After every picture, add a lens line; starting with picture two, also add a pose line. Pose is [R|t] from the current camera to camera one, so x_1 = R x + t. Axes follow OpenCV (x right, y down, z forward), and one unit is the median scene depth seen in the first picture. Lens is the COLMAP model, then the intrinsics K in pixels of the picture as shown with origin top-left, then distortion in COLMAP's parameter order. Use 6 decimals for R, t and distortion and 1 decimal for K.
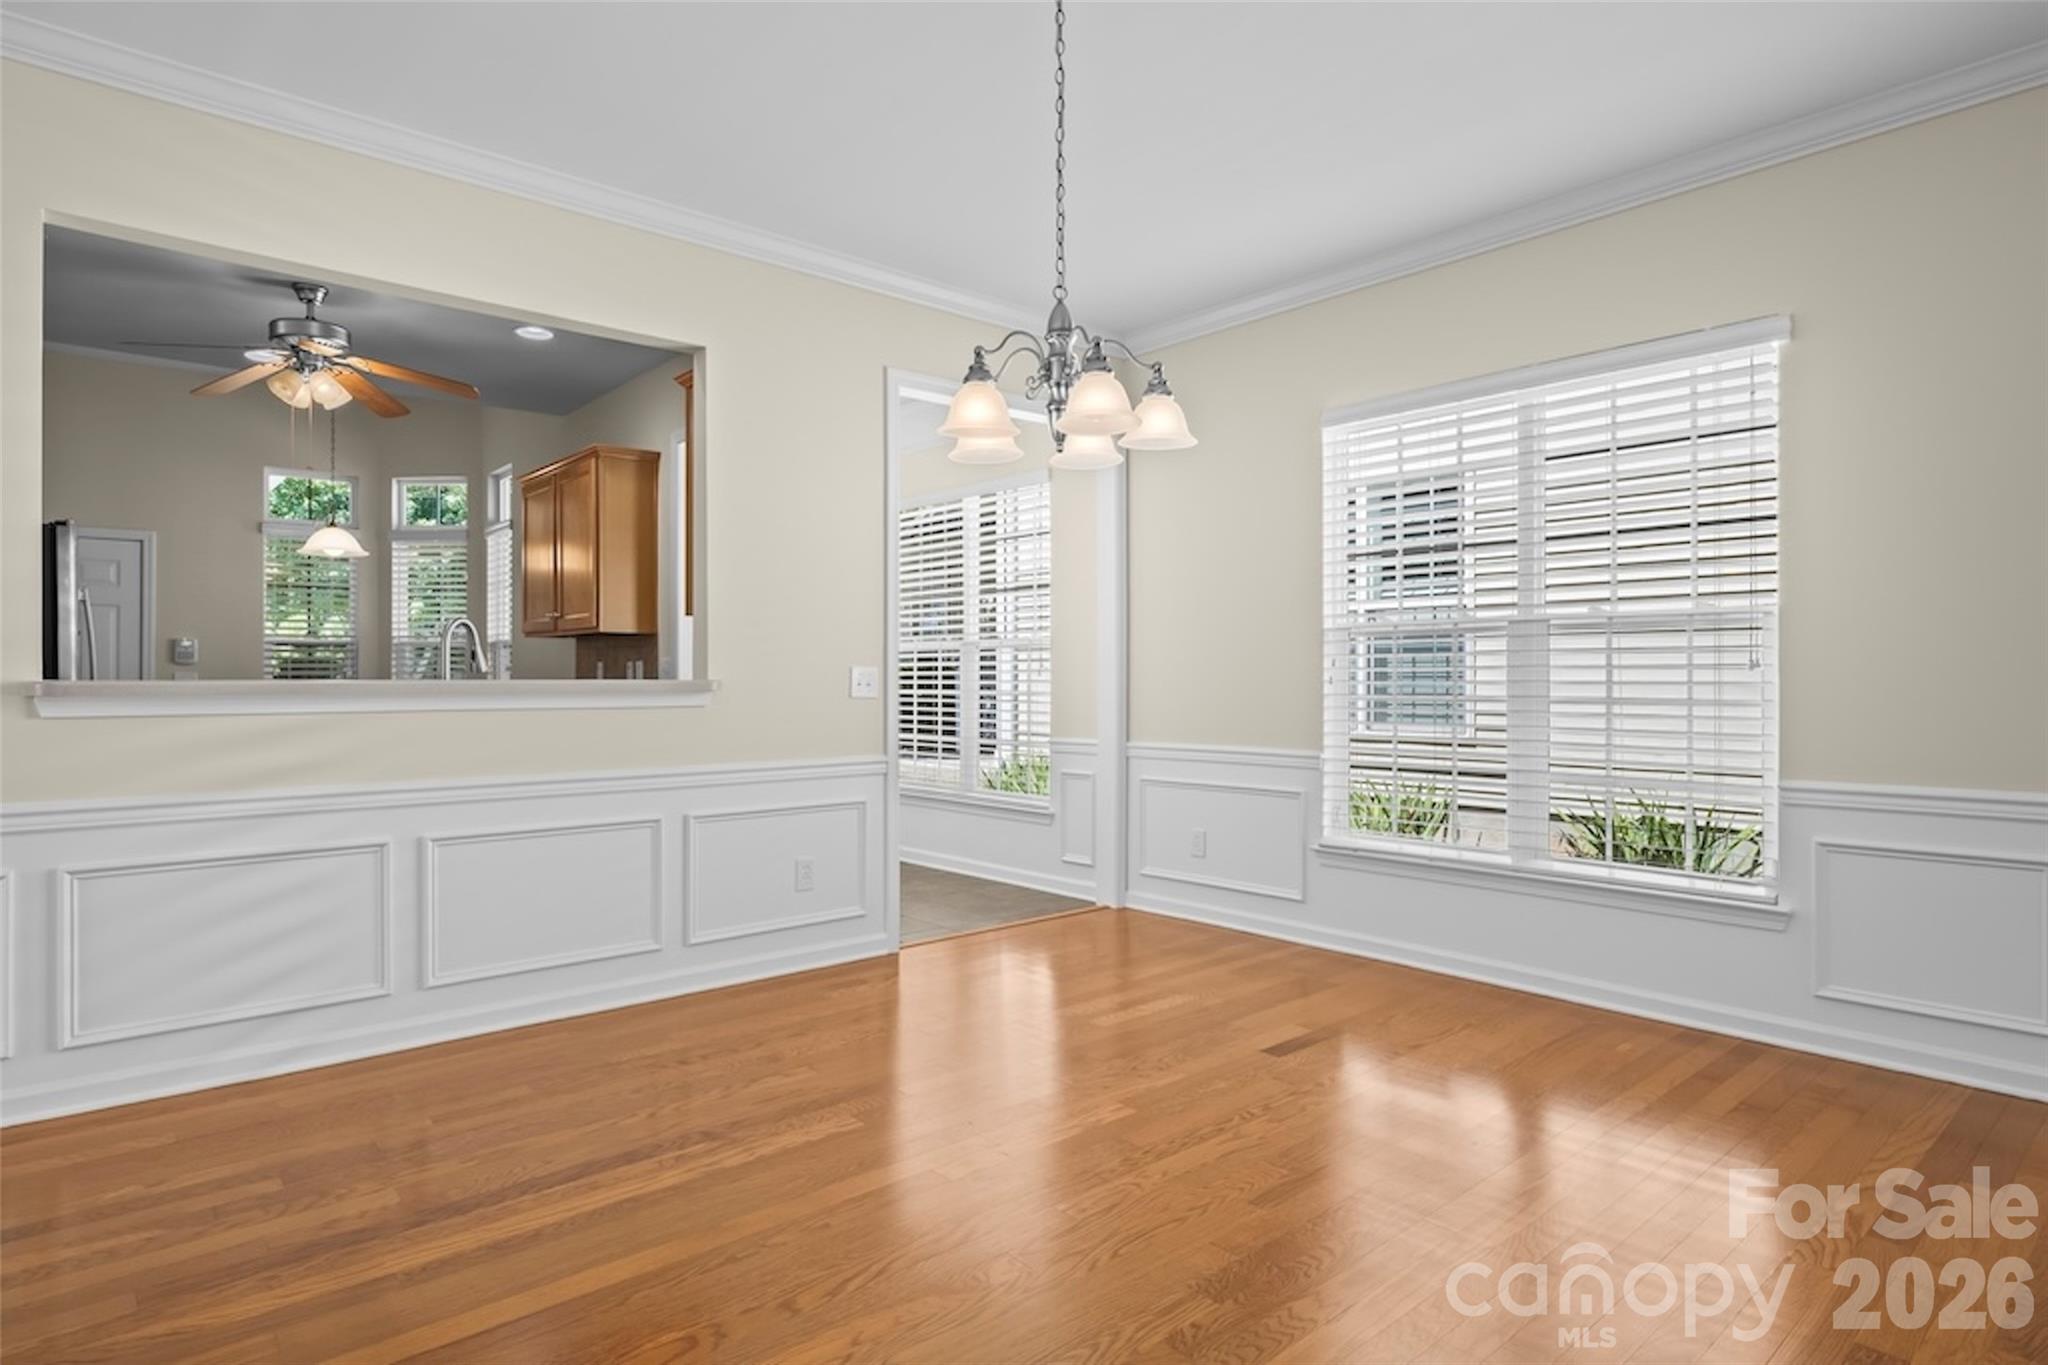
lens RADIAL K [[1117.0, 0, 1018.3], [0, 1117.0, 679.7], [0, 0, 1]] dist [-0.003549, -0.001143]
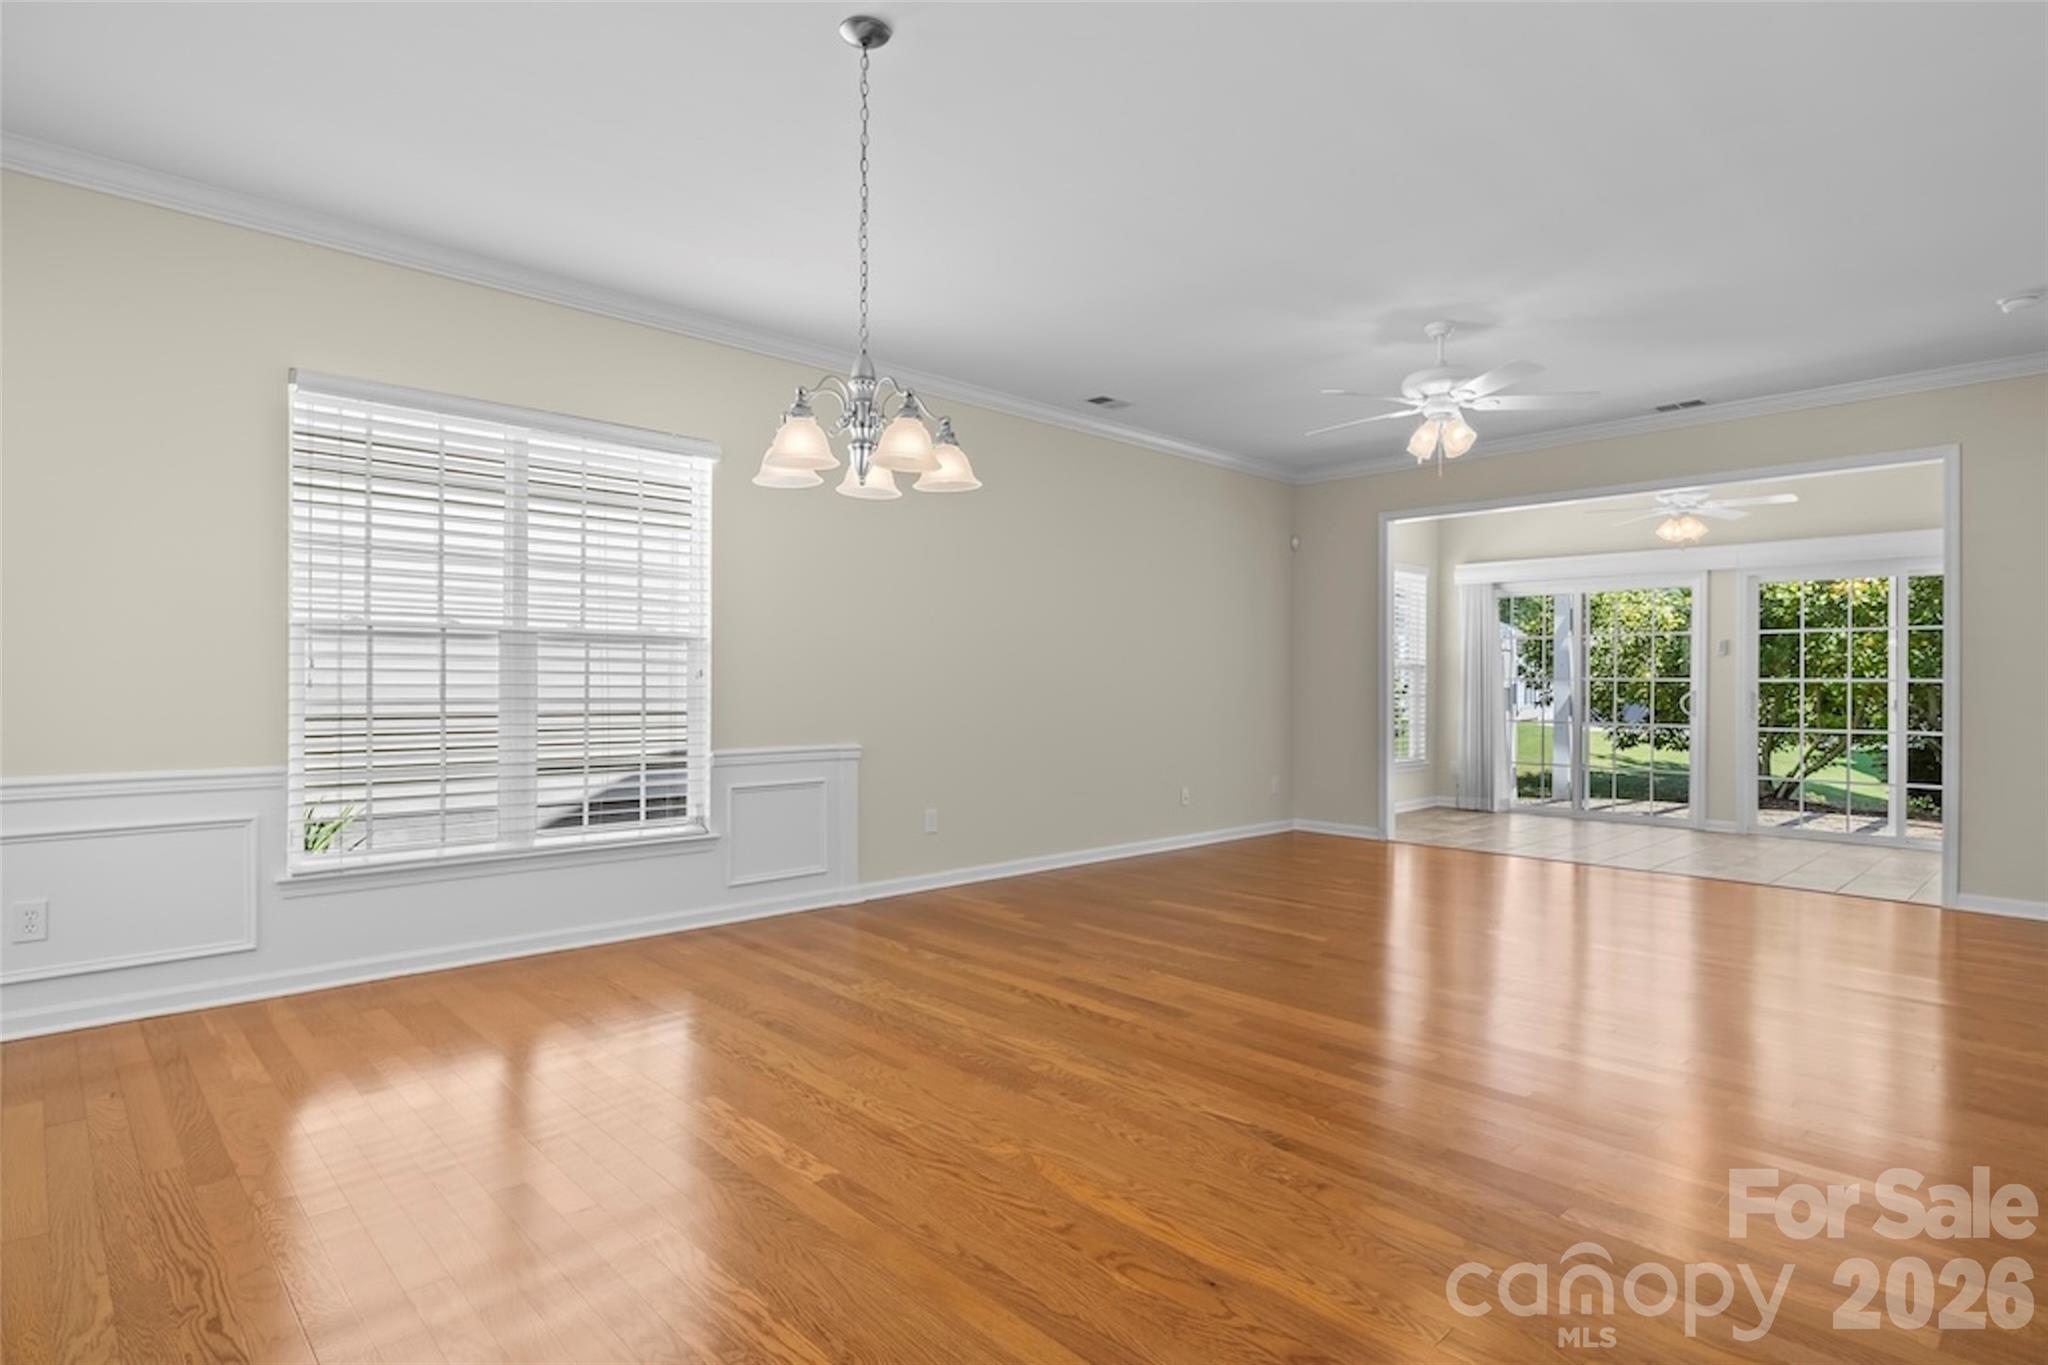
lens RADIAL K [[1055.5, 0, 1018.0], [0, 1055.5, 684.4], [0, 0, 1]] dist [0.003349, -0.003077]
pose [[-0.043068, -0.000695, 0.999072, -0.798328], [-0.005160, 0.999987, 0.000474, -0.002601], [-0.999059, -0.005135, -0.043071, 0.674693]]
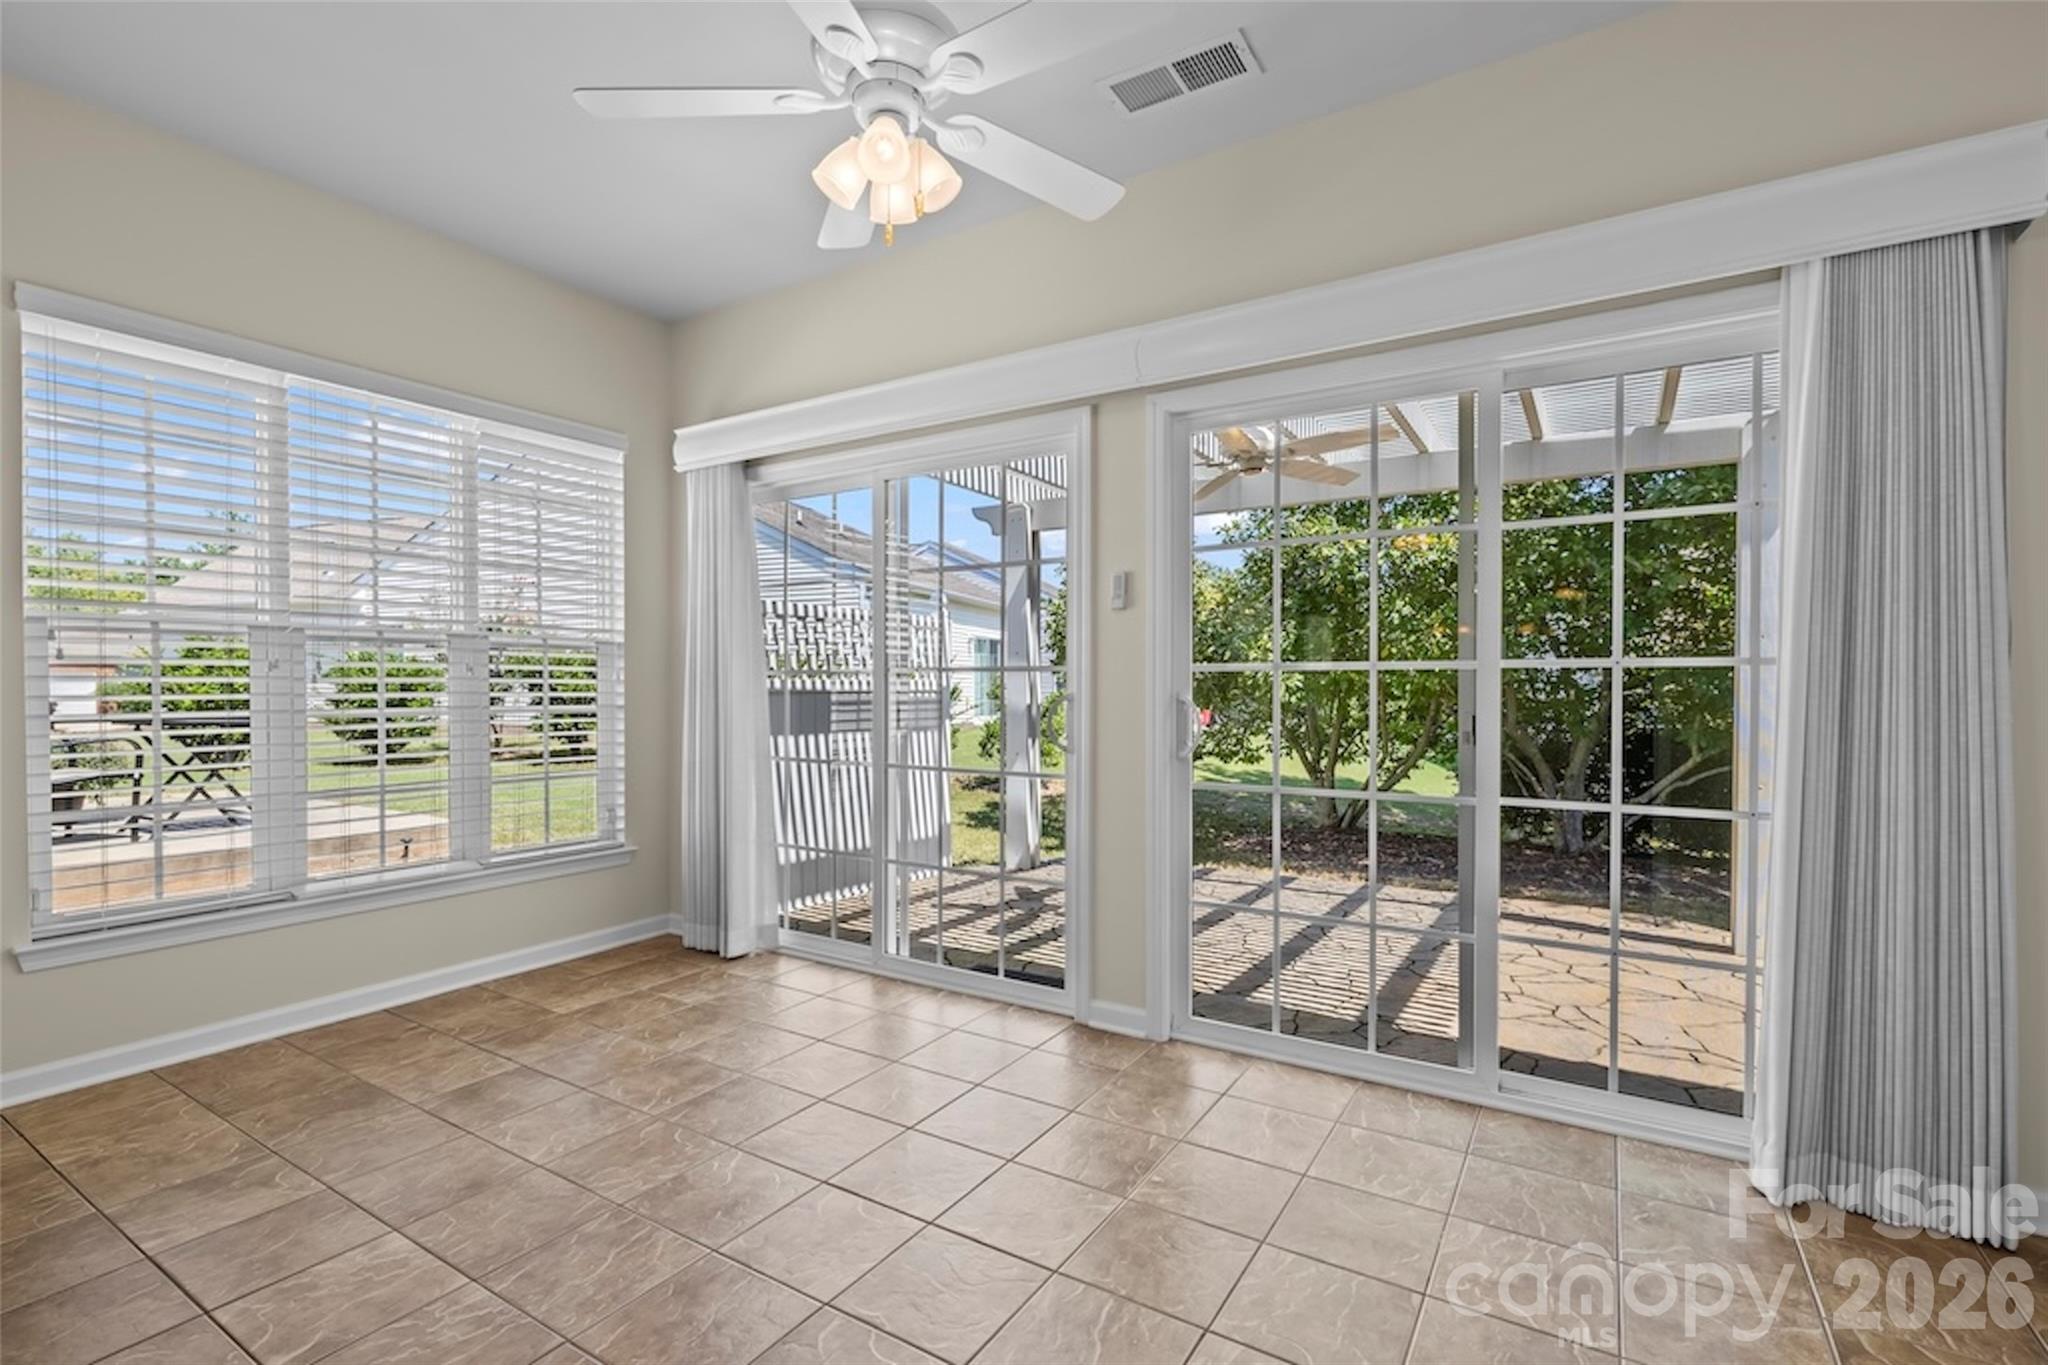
lens RADIAL K [[911.5, 0, 1033.6], [0, 911.5, 703.1], [0, 0, 1]] dist [-0.004754, 0.001486]
pose [[-0.289339, -0.012015, 0.957151, 0.832943], [0.004068, 0.999897, 0.013781, 0.004631], [-0.957218, 0.007881, -0.289261, -0.789831]]
